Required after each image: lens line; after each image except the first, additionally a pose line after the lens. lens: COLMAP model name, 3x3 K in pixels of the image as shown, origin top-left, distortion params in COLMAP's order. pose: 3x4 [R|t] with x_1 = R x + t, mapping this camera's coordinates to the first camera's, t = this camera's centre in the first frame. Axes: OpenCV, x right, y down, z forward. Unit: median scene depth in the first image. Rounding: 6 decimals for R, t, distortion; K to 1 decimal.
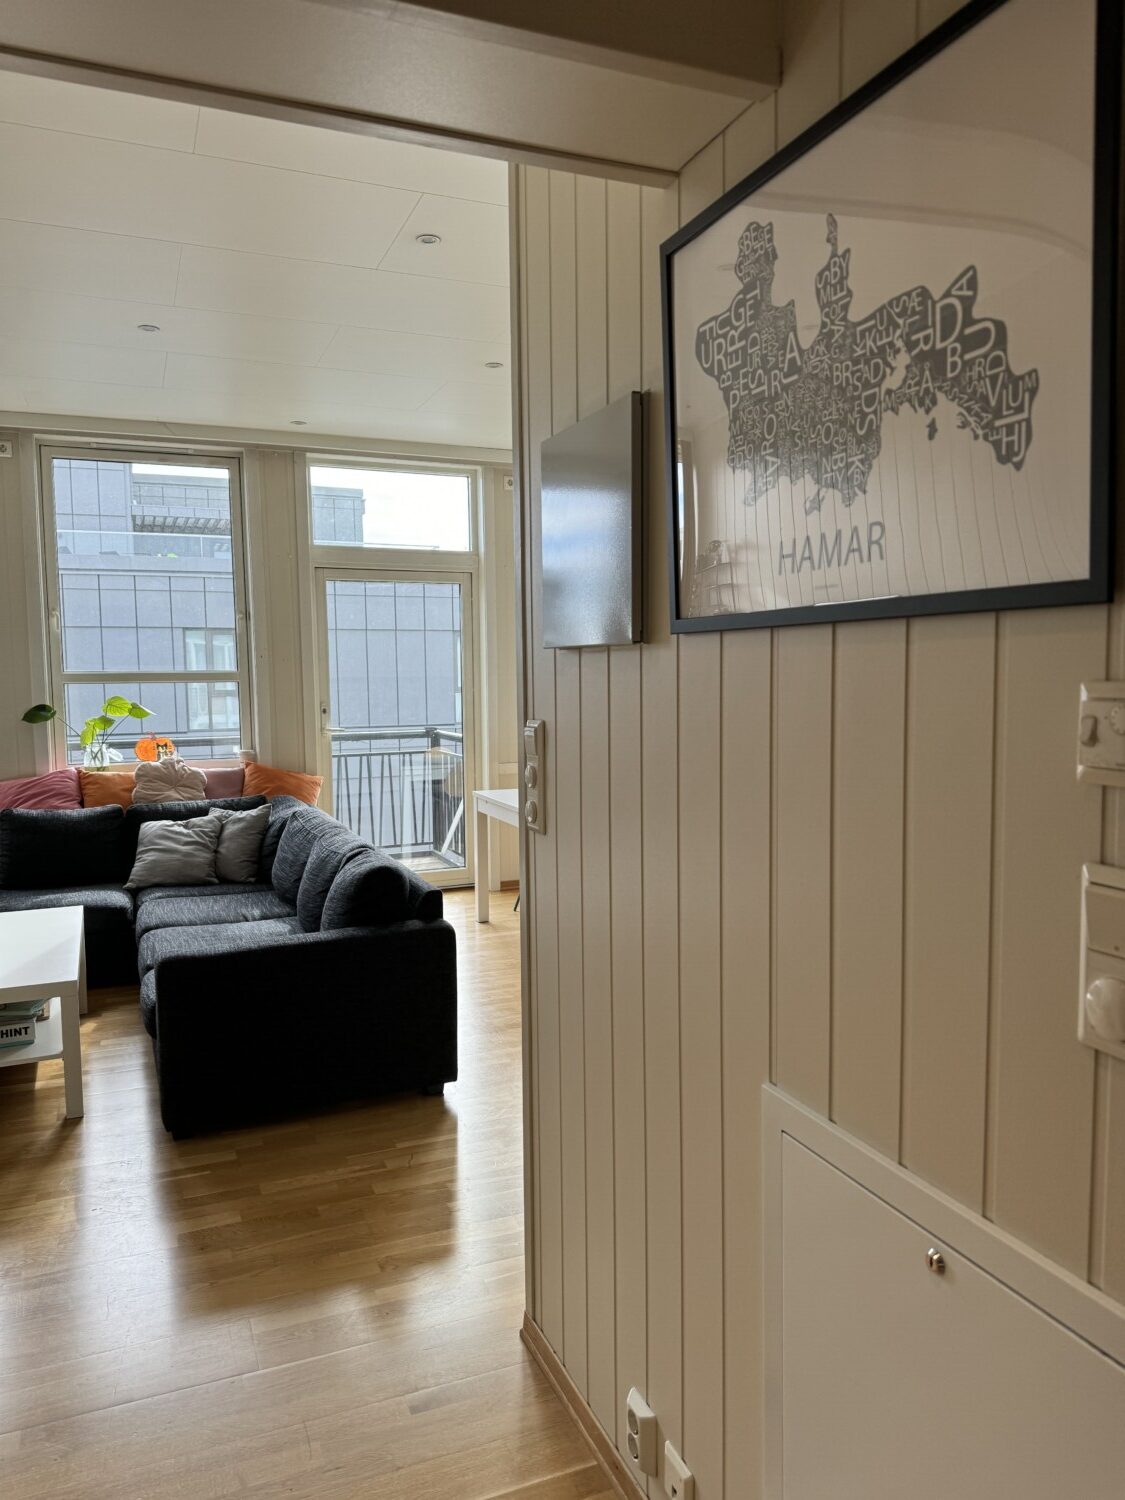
lens RADIAL K [[1030.6, 0, 562.5], [0, 1030.6, 750.0], [0, 0, 1]] dist [0.111526, -0.217176]
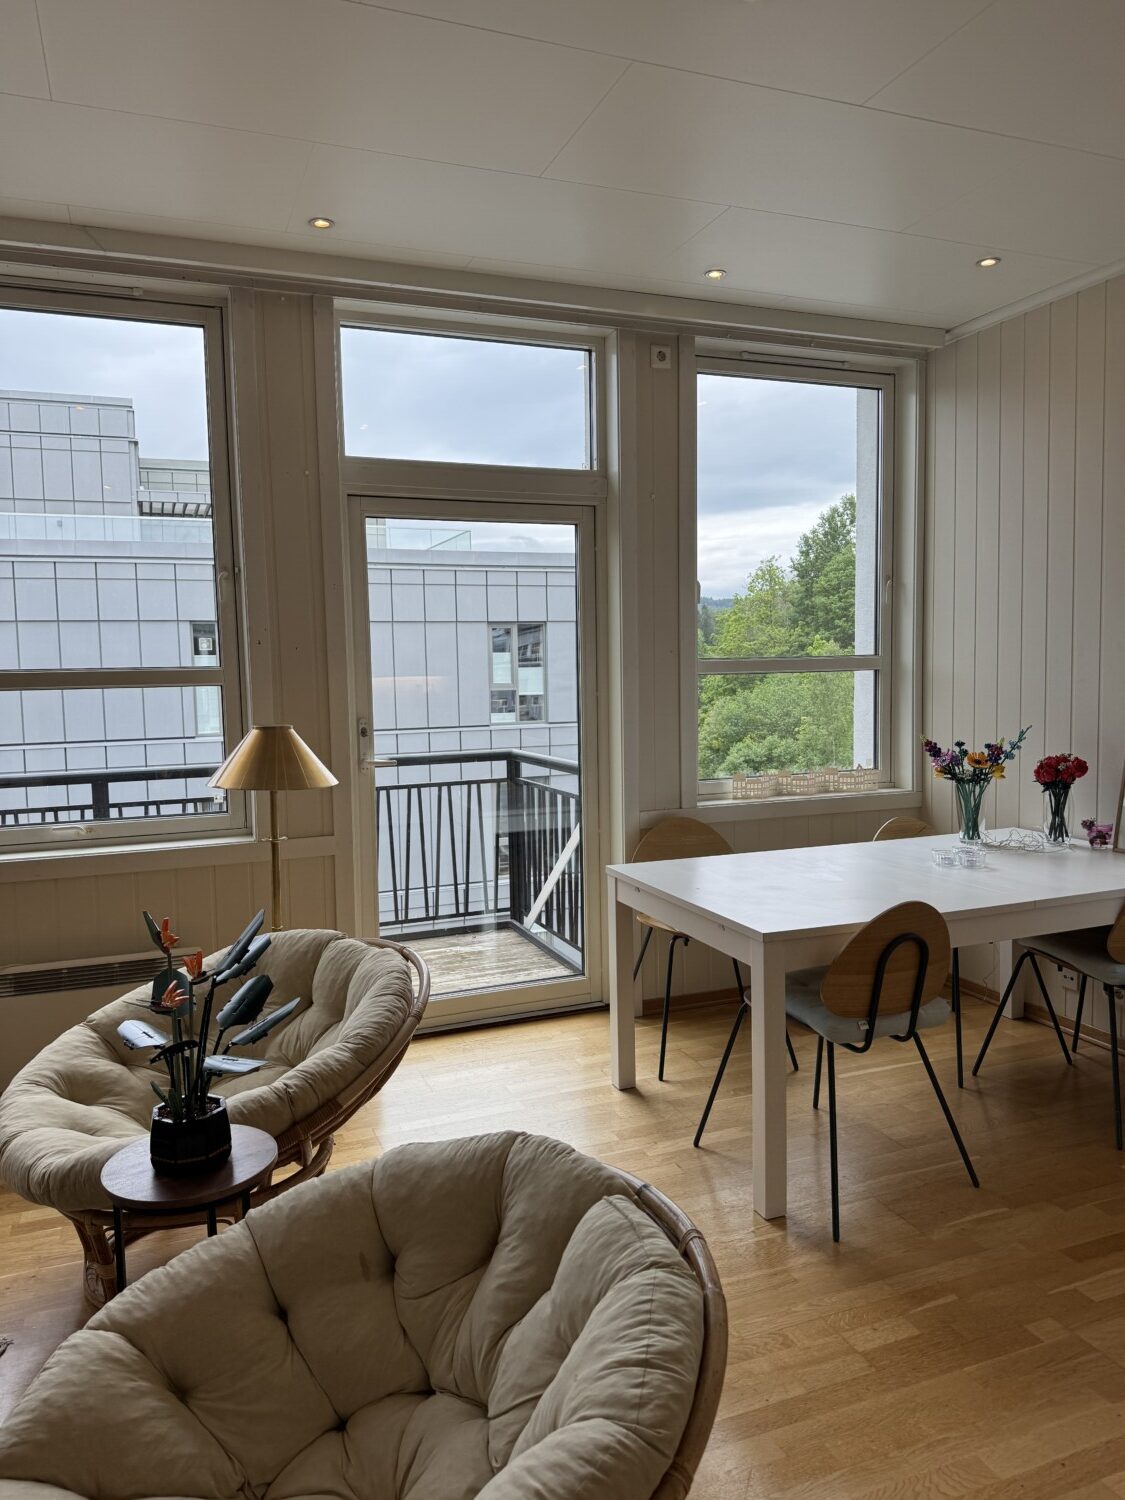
lens RADIAL K [[1060.9, 0, 561.6], [0, 1060.9, 752.6], [0, 0, 1]] dist [0.006258, 0.000277]
pose [[0.999706, -0.005493, -0.023623, -0.150456], [0.005566, 0.999980, 0.003064, -0.039764], [0.023605, -0.003194, 0.999716, 0.580712]]
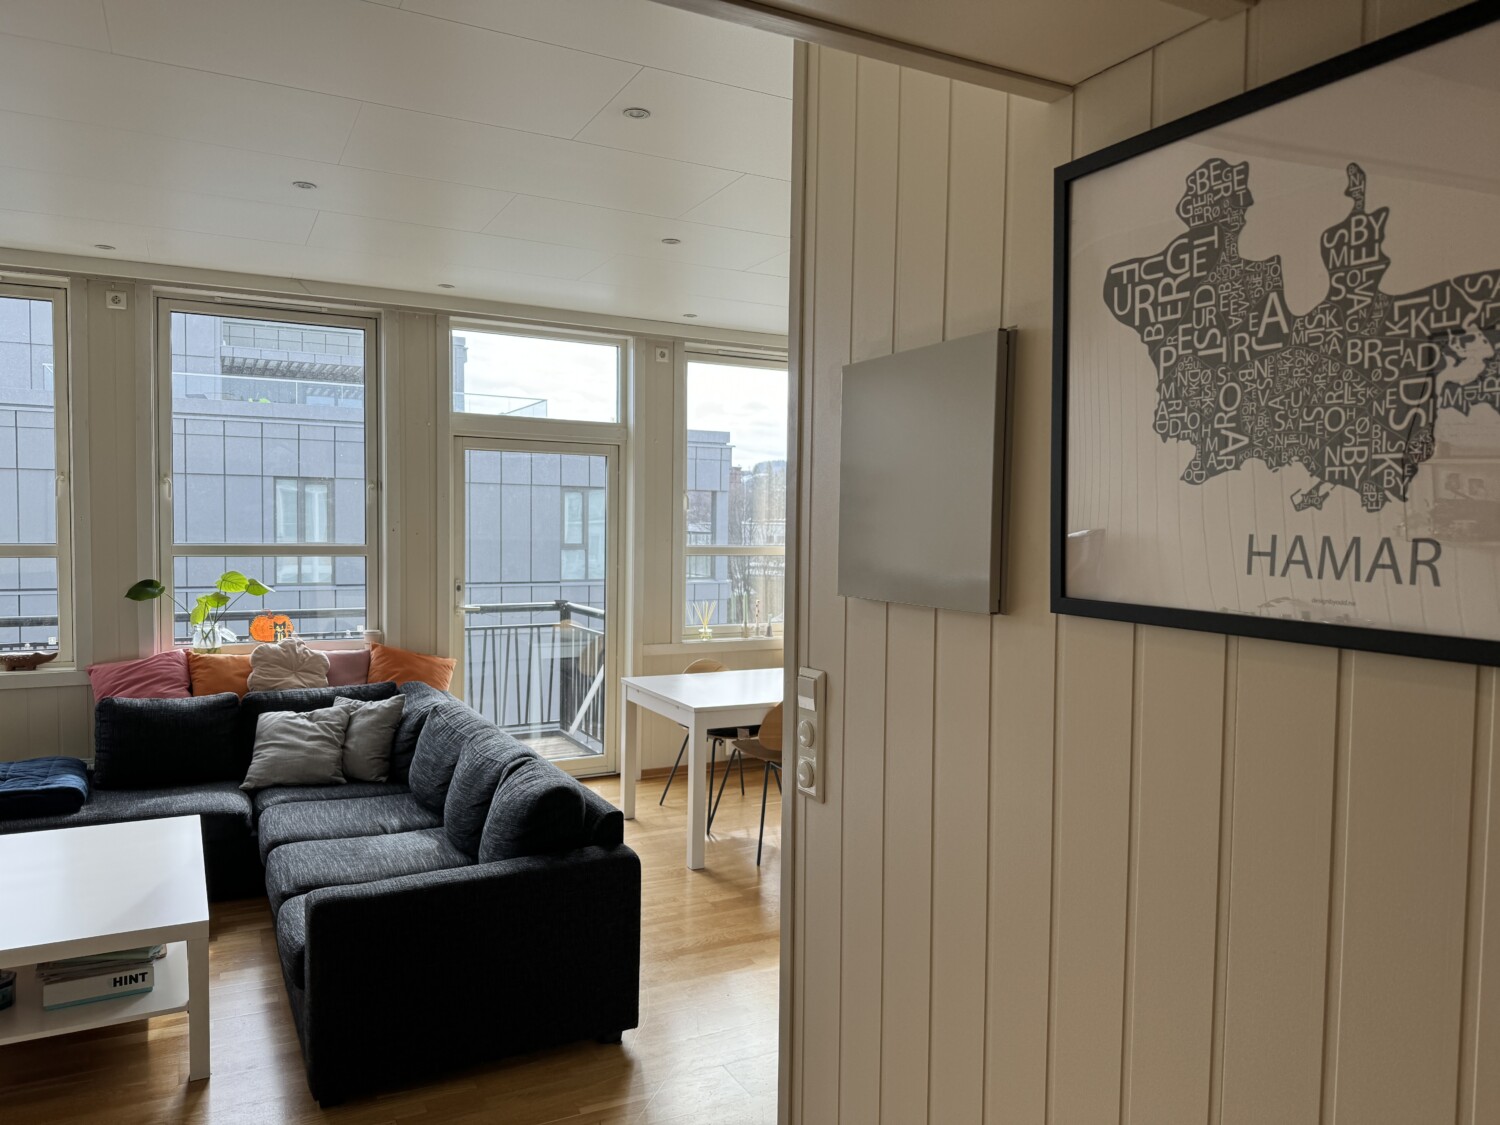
lens RADIAL K [[1039.2, 0, 750.0], [0, 1039.2, 562.5], [0, 0, 1]] dist [0.042015, -0.066452]
pose [[0.995815, 0.019499, 0.089292, -0.082139], [-0.016027, 0.999094, -0.039430, -0.043971], [-0.089980, 0.037834, 0.995225, 0.064691]]
